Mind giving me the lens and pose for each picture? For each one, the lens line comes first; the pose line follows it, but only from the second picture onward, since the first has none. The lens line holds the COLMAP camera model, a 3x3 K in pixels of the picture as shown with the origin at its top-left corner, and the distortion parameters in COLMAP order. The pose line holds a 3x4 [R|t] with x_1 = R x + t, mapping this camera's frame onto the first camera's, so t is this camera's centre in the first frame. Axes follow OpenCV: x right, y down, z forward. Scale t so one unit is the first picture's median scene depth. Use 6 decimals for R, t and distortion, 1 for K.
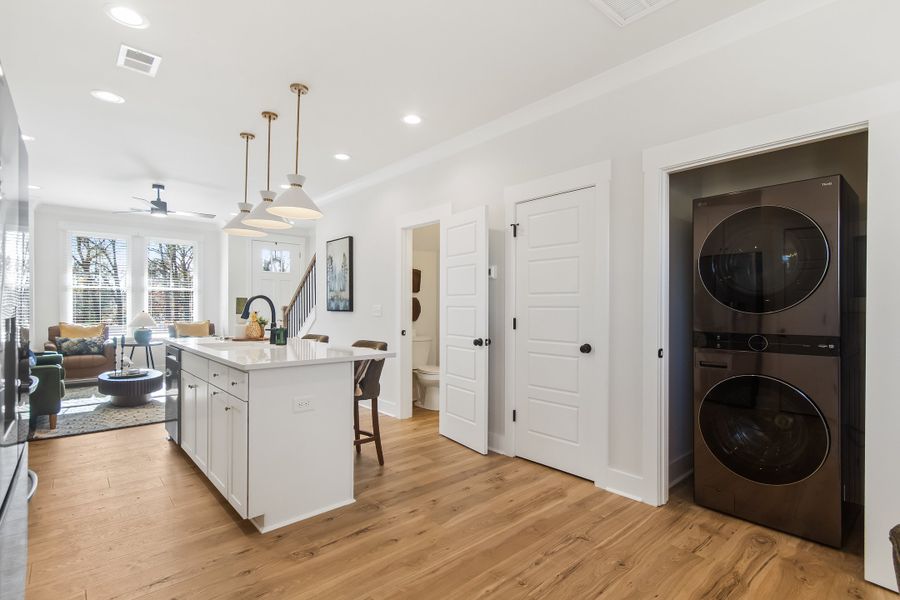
lens RADIAL K [[426.3, 0, 451.7], [0, 426.3, 304.3], [0, 0, 1]] dist [0.004455, 0.000547]
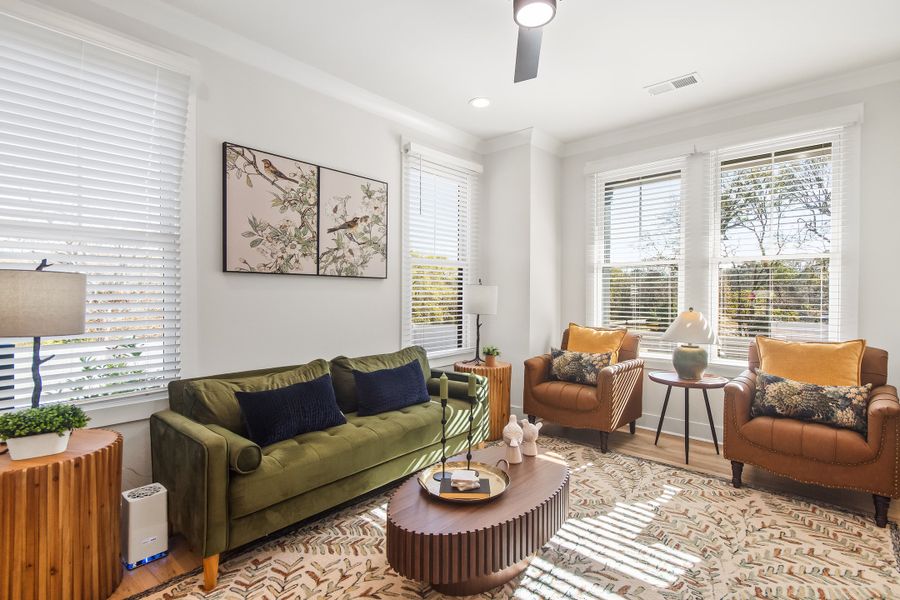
lens RADIAL K [[427.8, 0, 448.5], [0, 427.8, 295.4], [0, 0, 1]] dist [0.003281, 0.000579]
pose [[0.095868, 0.001678, -0.995393, -0.329717], [0.002784, 0.999994, 0.001954, 0.000476], [0.995390, -0.002959, 0.095863, 0.811651]]
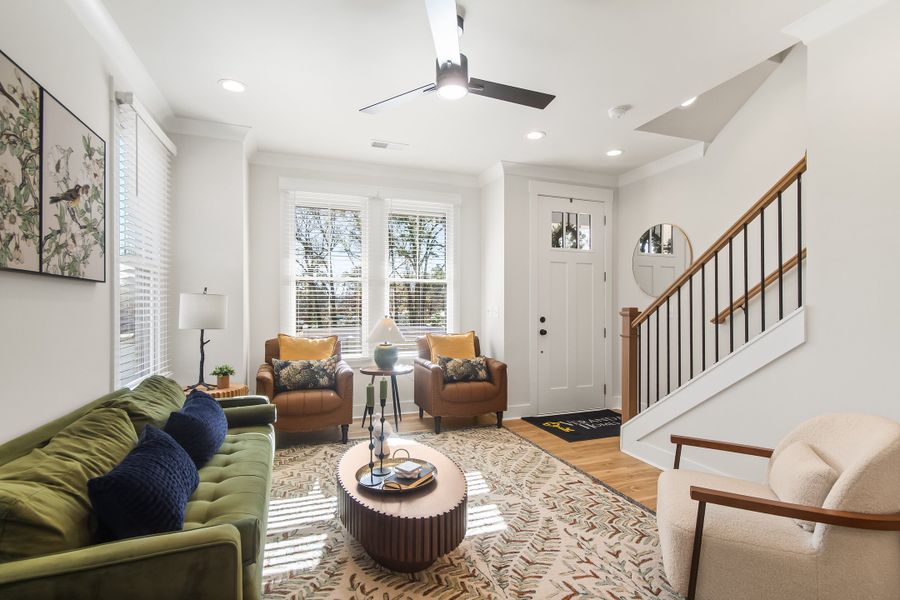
lens RADIAL K [[426.3, 0, 451.7], [0, 426.3, 304.3], [0, 0, 1]] dist [0.004455, 0.000547]
pose [[0.926054, -0.001931, -0.377386, -0.470844], [0.002269, 0.999997, 0.000452, -0.001019], [0.377384, -0.001274, 0.926056, 0.546174]]
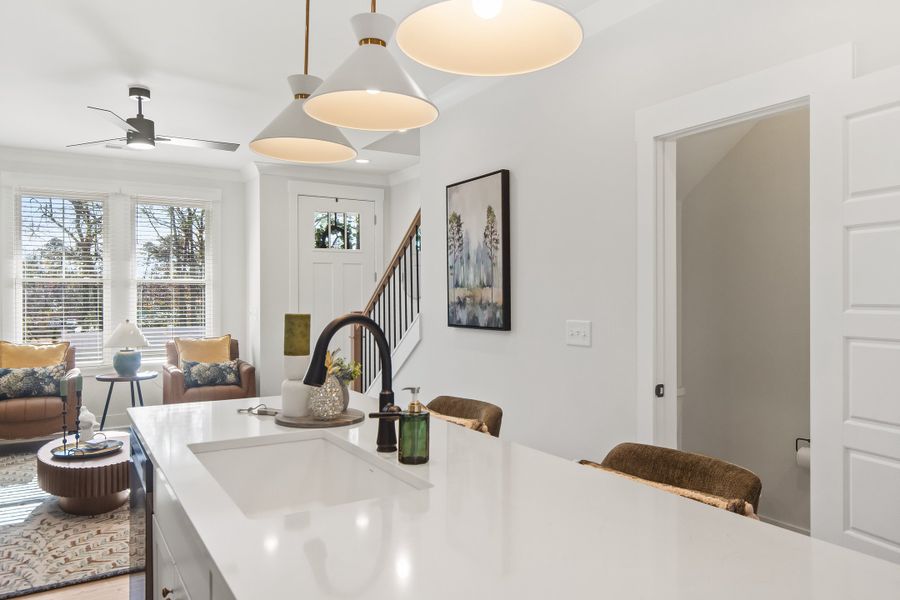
lens RADIAL K [[619.9, 0, 451.7], [0, 619.9, 291.9], [0, 0, 1]] dist [-0.005764, -0.001028]
pose [[0.984184, -0.005991, -0.177051, -0.154232], [0.005657, 0.999981, -0.002392, -0.021260], [0.177062, 0.001352, 0.984199, 0.283008]]
